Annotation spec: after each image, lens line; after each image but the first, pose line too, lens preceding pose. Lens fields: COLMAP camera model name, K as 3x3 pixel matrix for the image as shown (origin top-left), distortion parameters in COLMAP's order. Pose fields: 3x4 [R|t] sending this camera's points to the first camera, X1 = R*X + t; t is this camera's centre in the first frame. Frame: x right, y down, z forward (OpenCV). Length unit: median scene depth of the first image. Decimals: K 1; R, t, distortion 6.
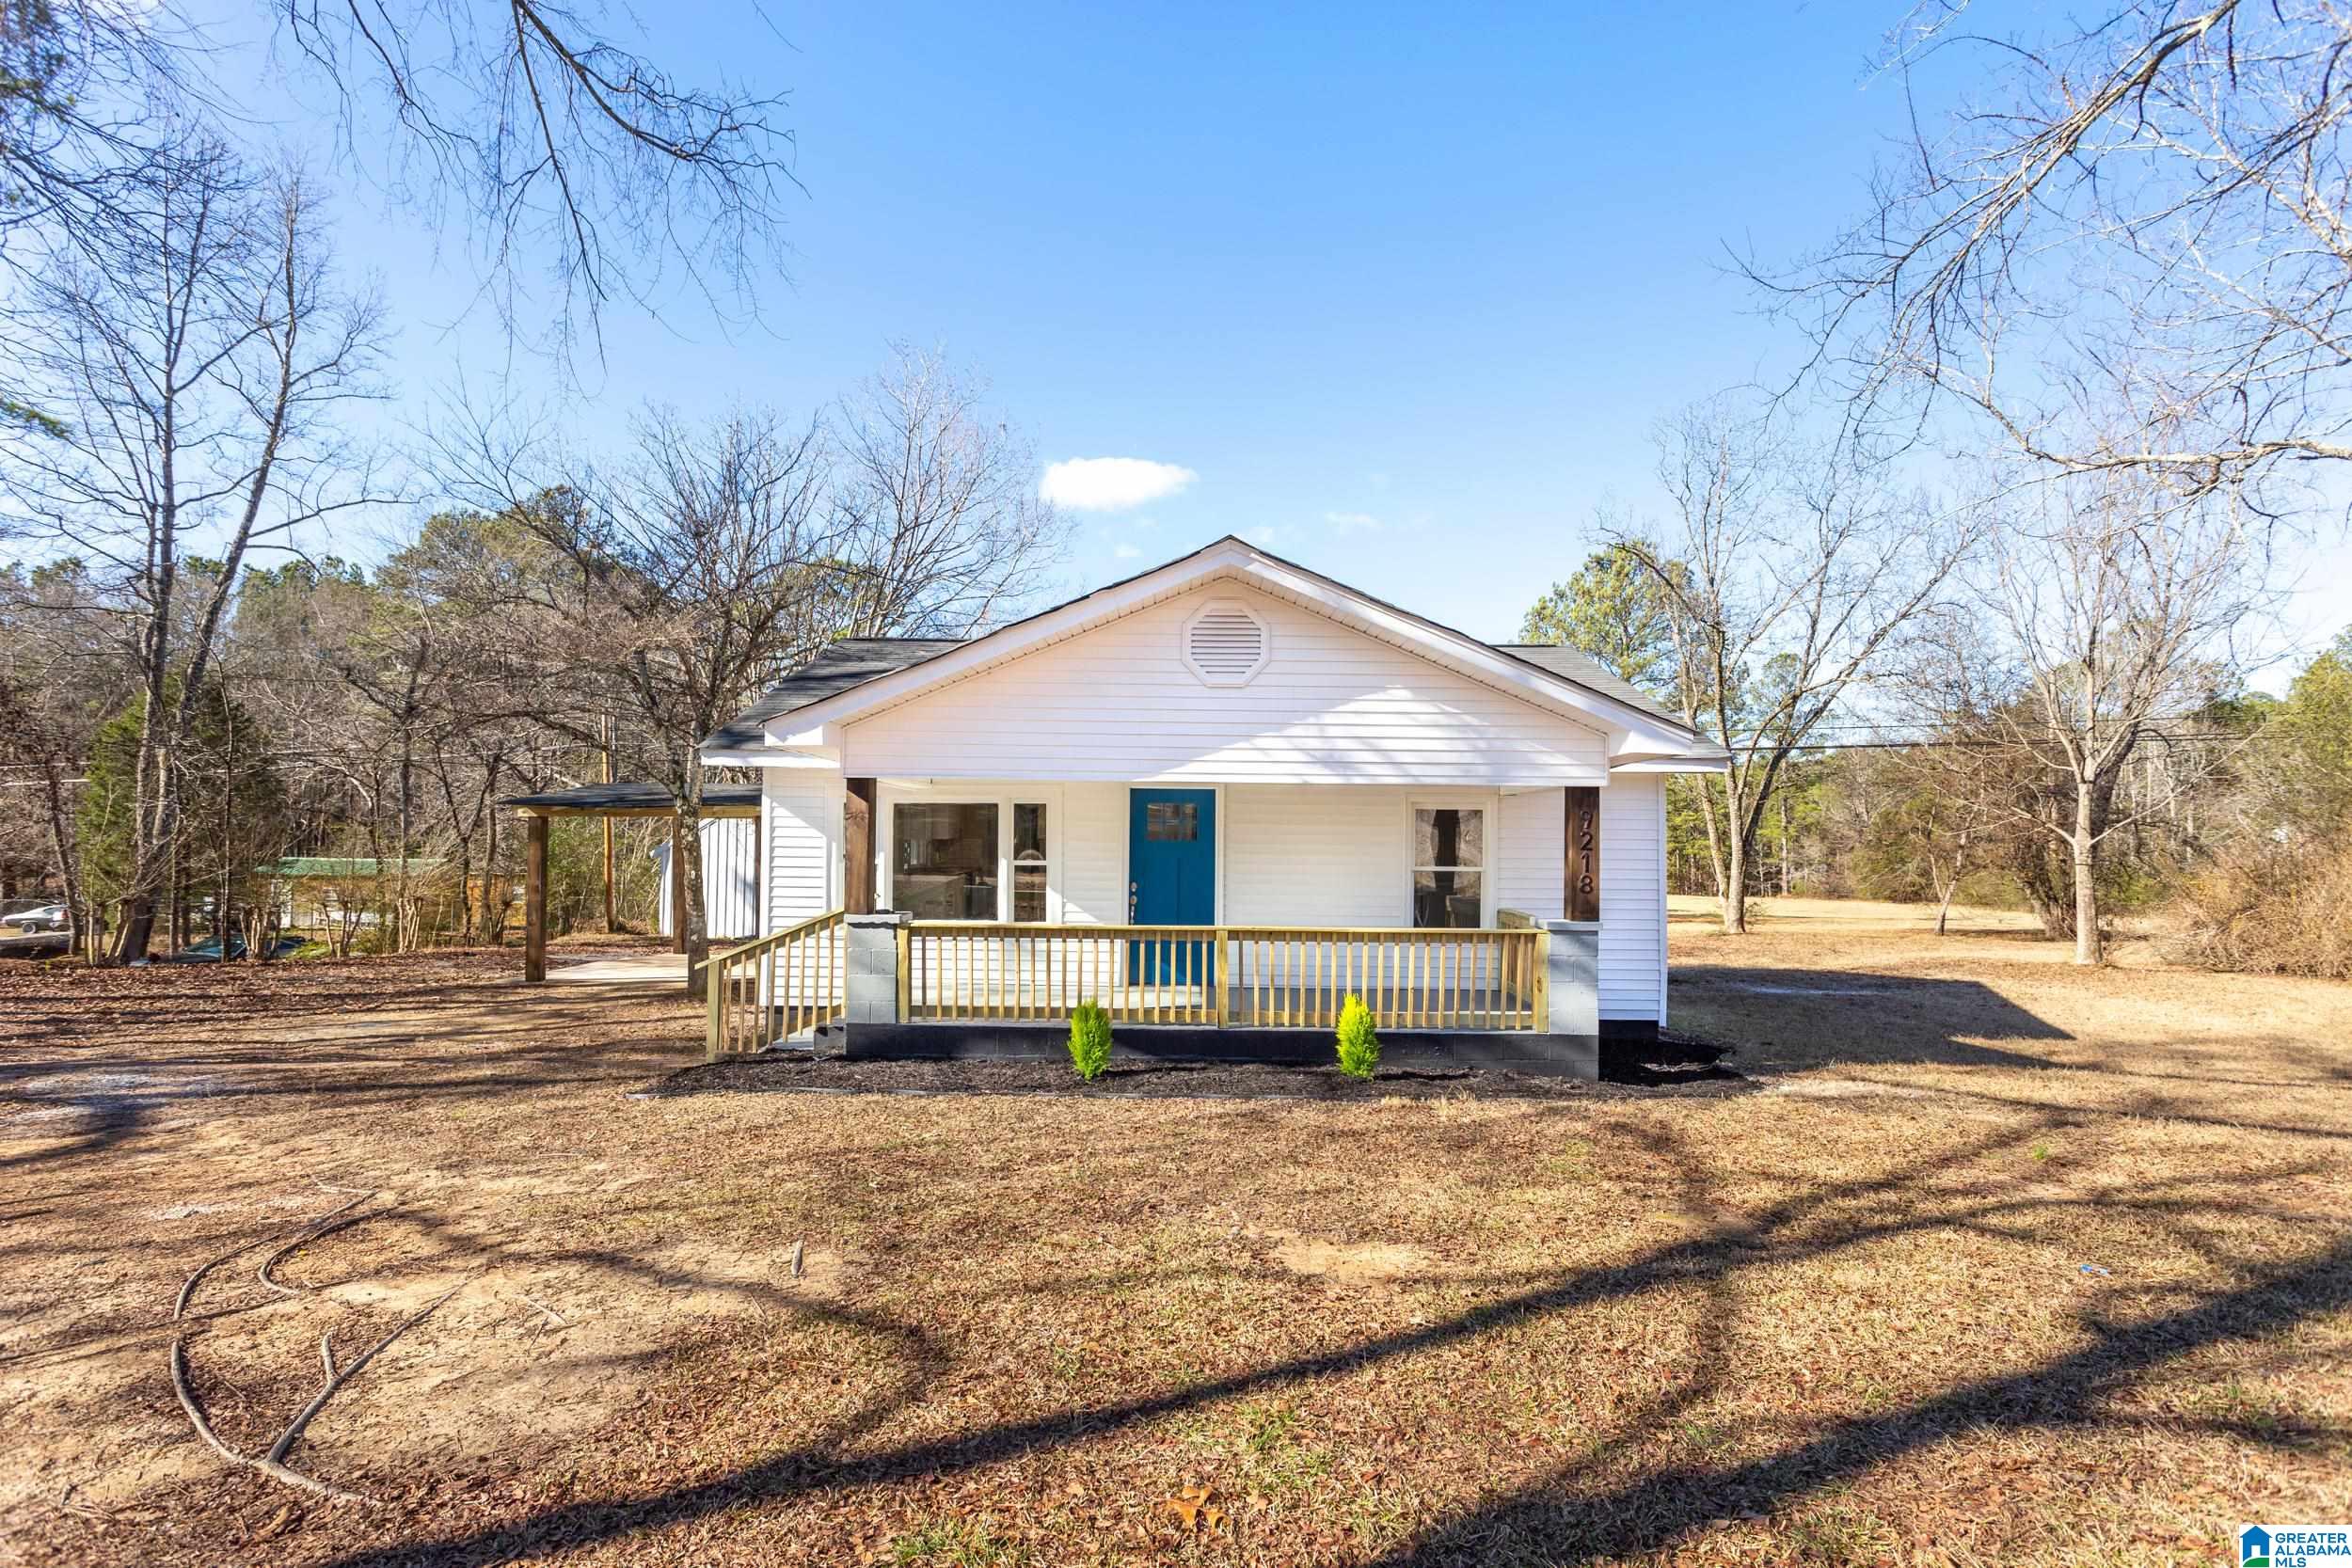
lens RADIAL K [[1152.2, 0, 1162.7], [0, 1152.2, 783.3], [0, 0, 1]] dist [-0.001734, 0.002609]
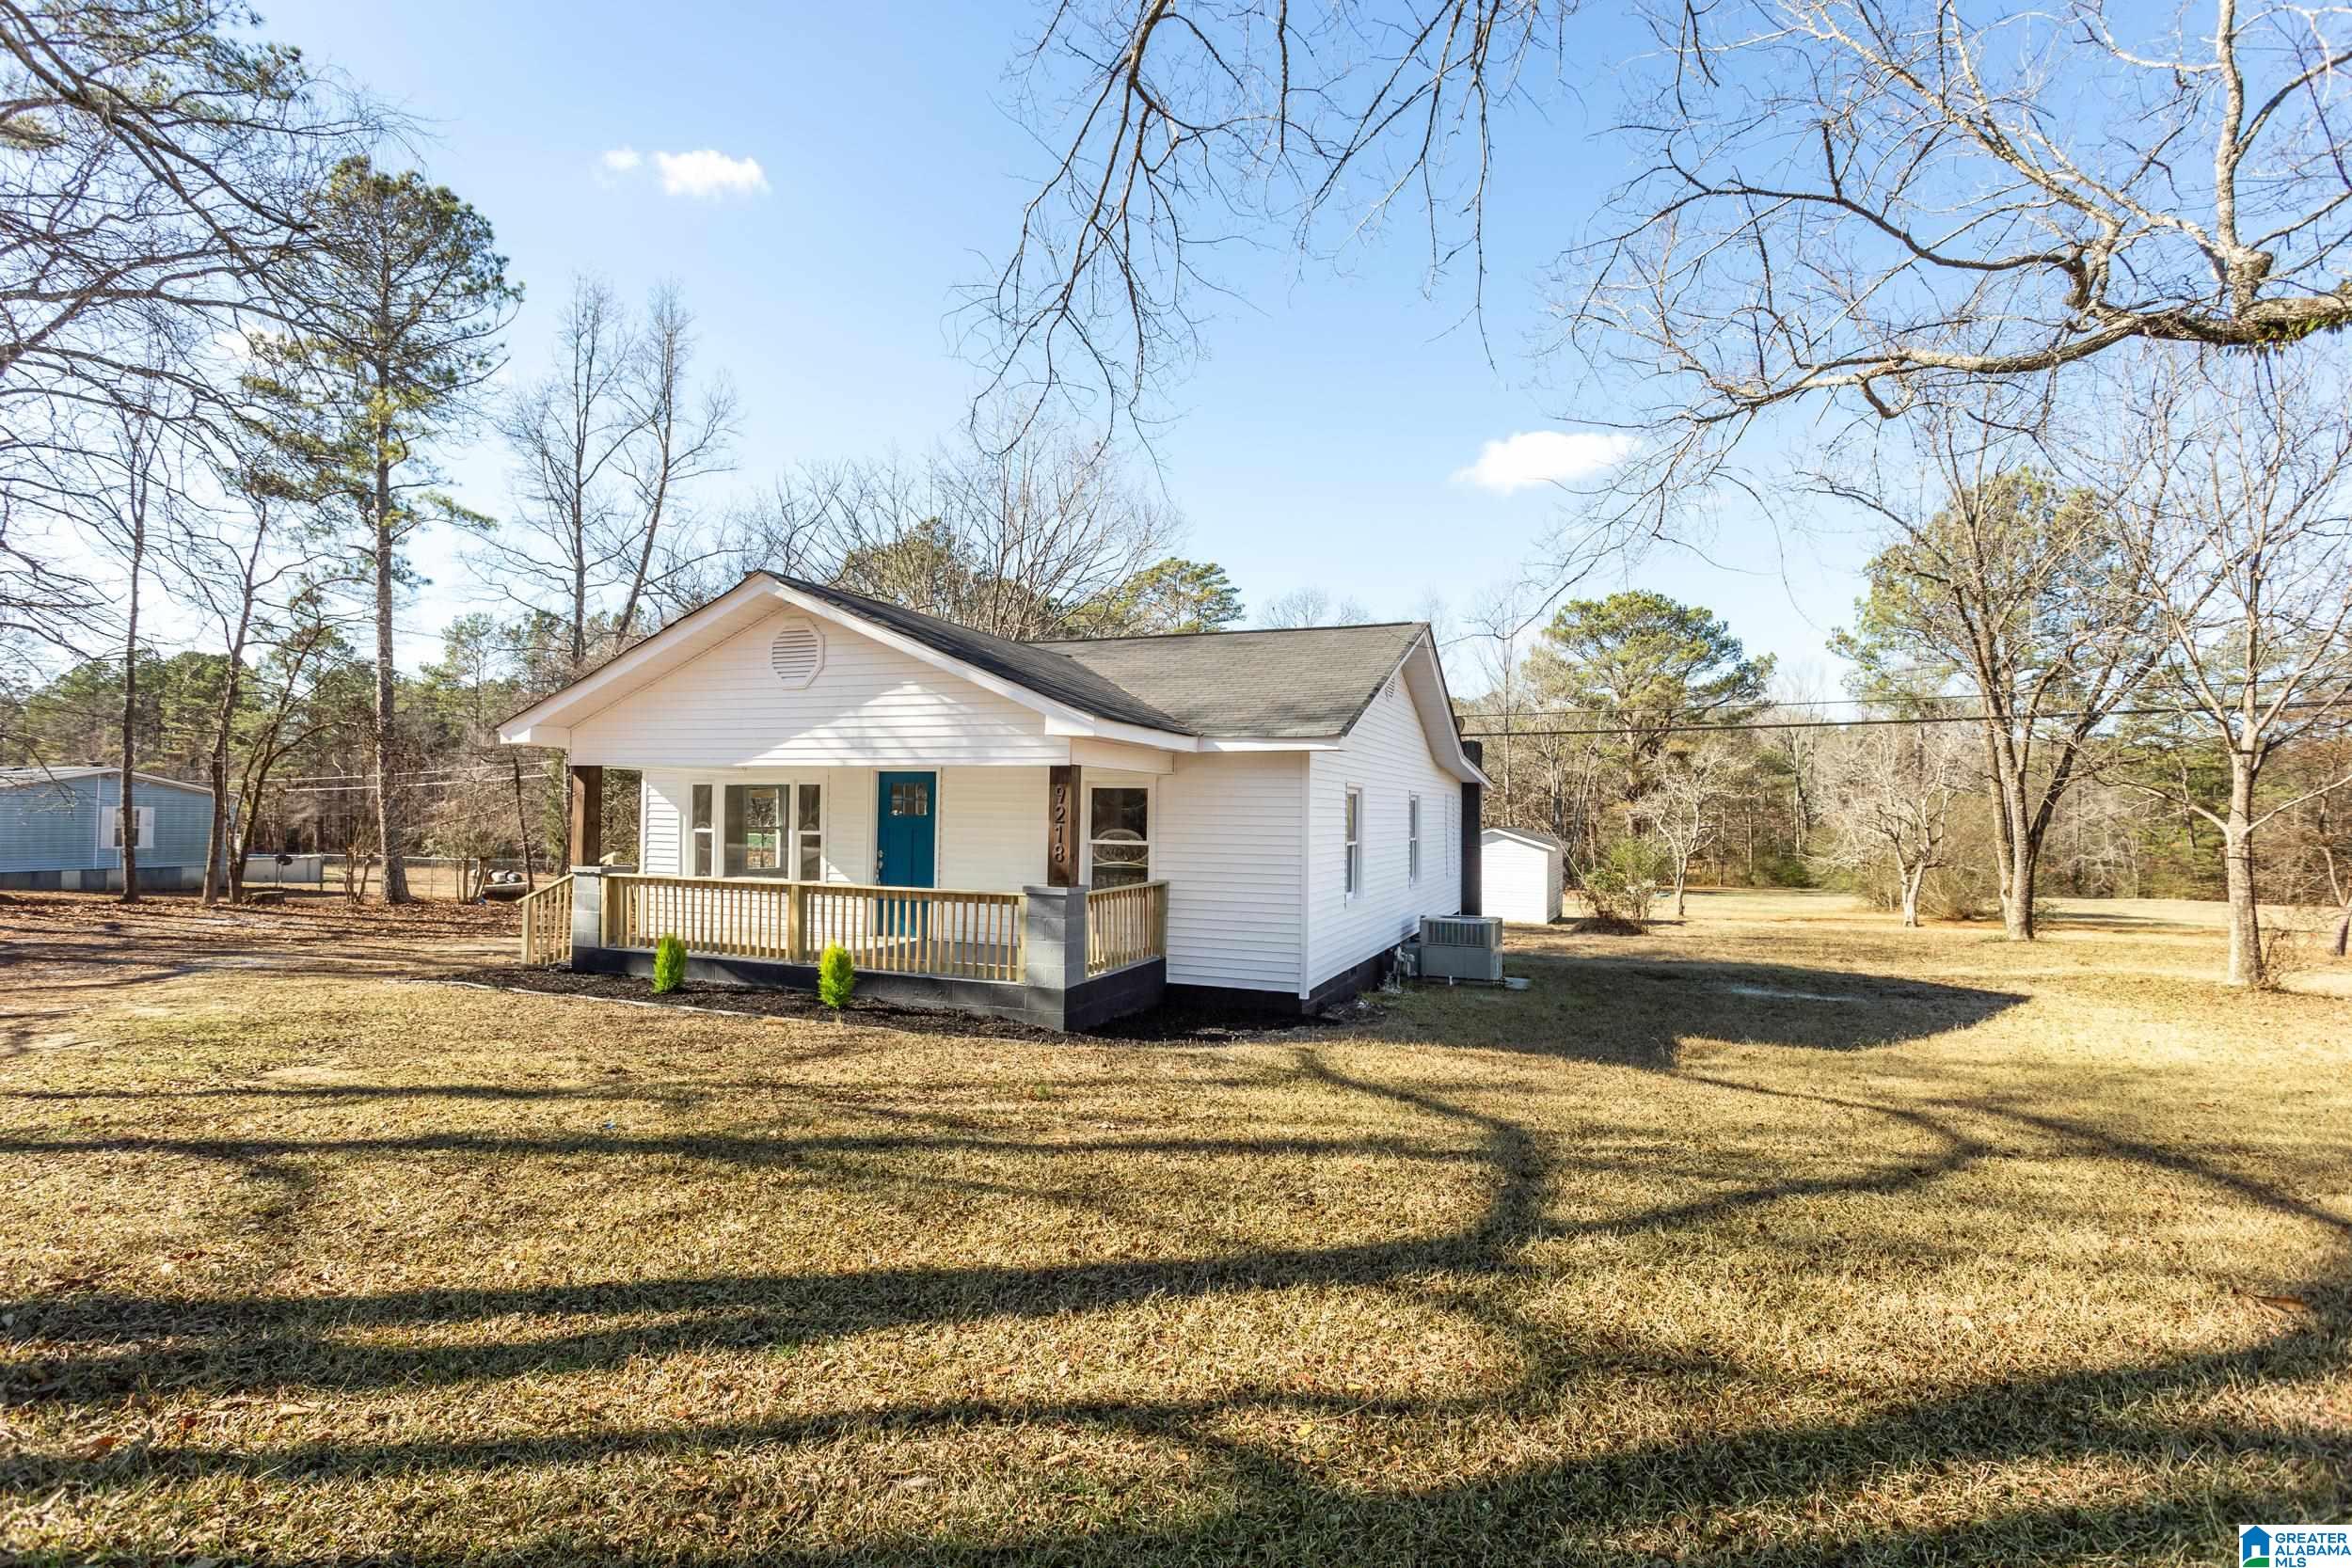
lens RADIAL K [[1152.2, 0, 1187.8], [0, 1152.2, 772.6], [0, 0, 1]] dist [-0.001734, 0.002609]
pose [[0.934158, -0.009984, -0.356721, 0.703915], [0.010182, 0.999947, -0.001324, 0.010085], [0.356715, -0.002395, 0.934210, -0.005237]]
